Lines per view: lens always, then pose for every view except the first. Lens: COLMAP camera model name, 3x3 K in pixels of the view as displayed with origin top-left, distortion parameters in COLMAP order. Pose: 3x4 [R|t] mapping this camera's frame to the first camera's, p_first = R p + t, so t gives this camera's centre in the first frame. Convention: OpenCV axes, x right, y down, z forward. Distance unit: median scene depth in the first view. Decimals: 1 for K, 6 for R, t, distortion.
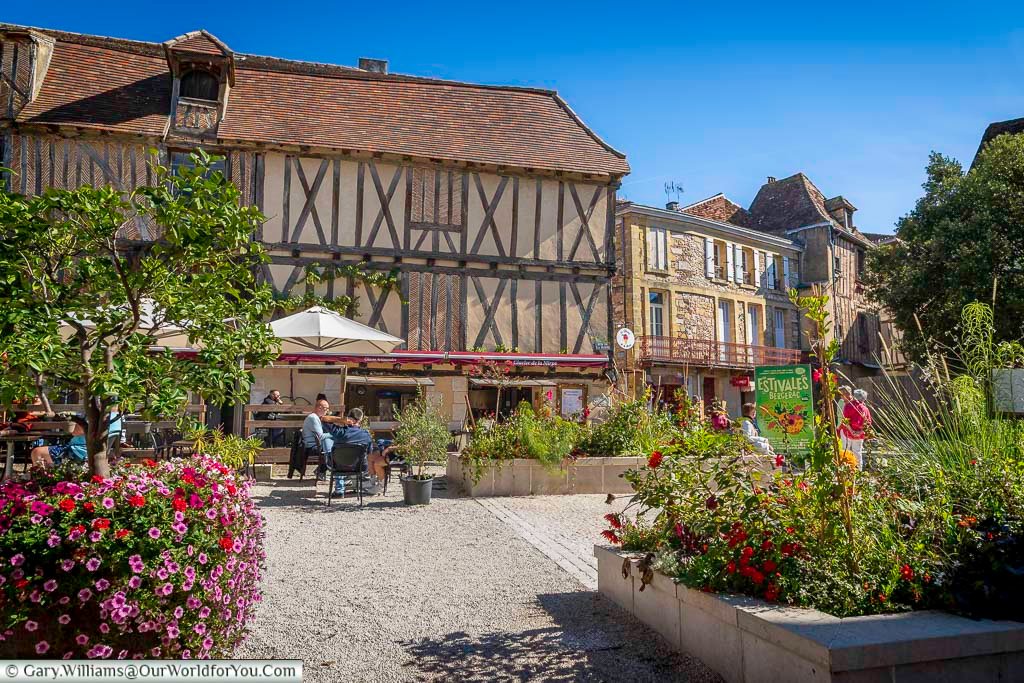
lens RADIAL K [[699.7, 0, 513.5], [0, 699.7, 339.4], [0, 0, 1]] dist [0.004150, 0.001006]
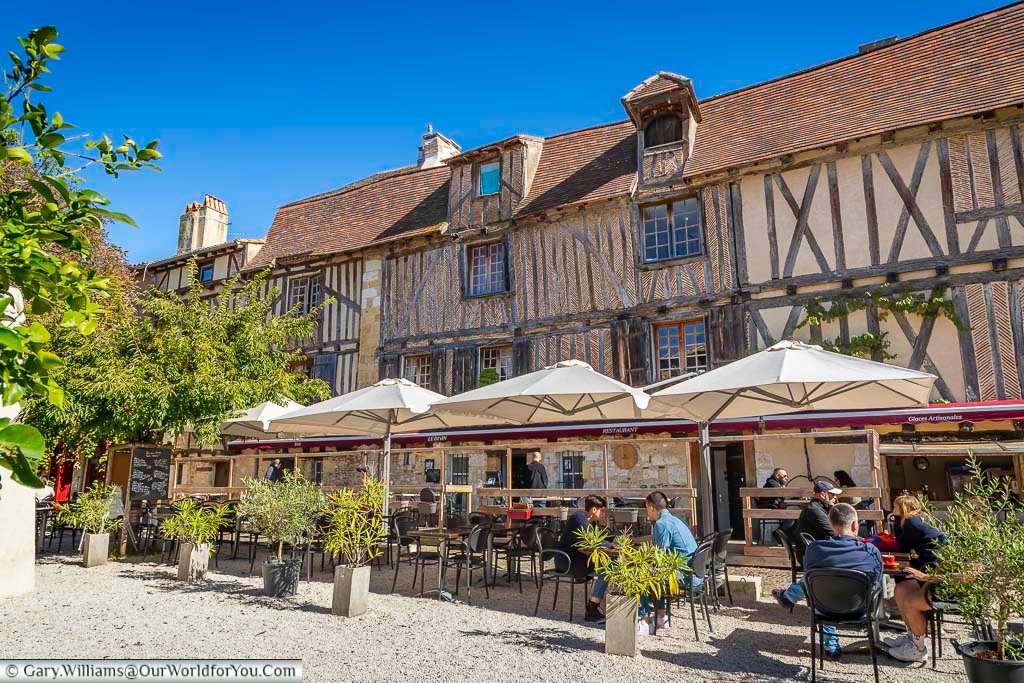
lens RADIAL K [[699.7, 0, 516.7], [0, 699.7, 341.1], [0, 0, 1]] dist [0.004150, 0.001006]
pose [[0.719378, -0.148267, -0.678611, -0.008793], [0.076574, 0.987927, -0.134675, 0.015372], [0.690386, 0.044918, 0.722046, 0.223334]]
